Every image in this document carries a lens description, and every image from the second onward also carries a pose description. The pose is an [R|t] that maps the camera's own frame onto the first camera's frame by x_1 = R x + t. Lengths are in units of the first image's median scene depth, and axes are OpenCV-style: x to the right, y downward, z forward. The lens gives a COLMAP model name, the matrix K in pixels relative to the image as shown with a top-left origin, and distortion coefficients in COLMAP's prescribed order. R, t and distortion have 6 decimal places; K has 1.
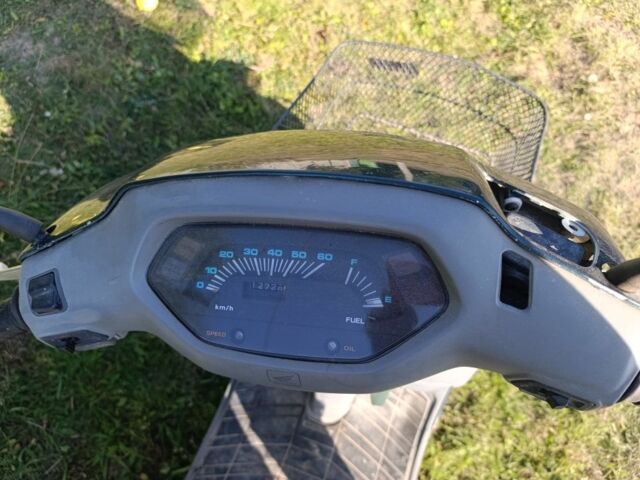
lens RADIAL K [[452.9, 0, 320.0], [0, 452.9, 240.0], [0, 0, 1]] dist [-0.009707, -0.009222]
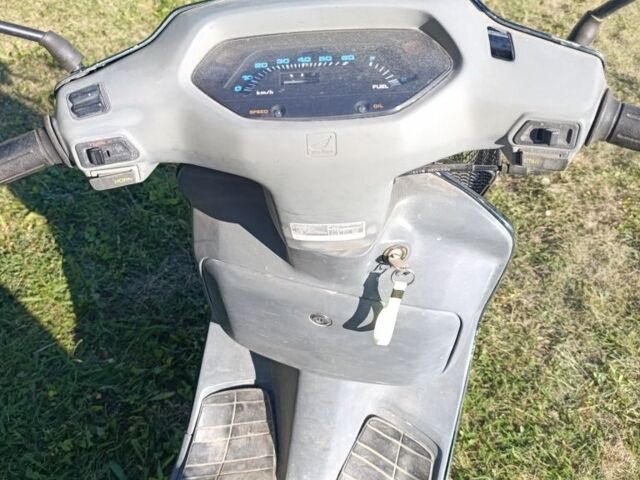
lens RADIAL K [[591.1, 0, 320.0], [0, 591.1, 240.0], [0, 0, 1]] dist [0.001497, -0.001735]
pose [[0.989277, -0.013462, 0.145428, -0.060493], [0.067672, 0.924654, -0.374748, 0.217614], [-0.129426, 0.380571, 0.915650, -0.050008]]
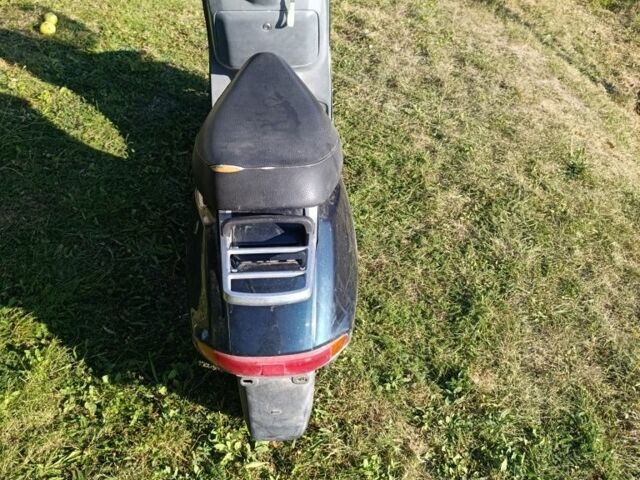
lens RADIAL K [[591.1, 0, 320.0], [0, 591.1, 240.0], [0, 0, 1]] dist [0.001497, -0.001735]
pose [[0.912882, -0.253650, 0.319857, -0.385333], [0.349256, 0.890935, -0.290267, 0.867339], [-0.211346, 0.376692, 0.901907, -0.545893]]
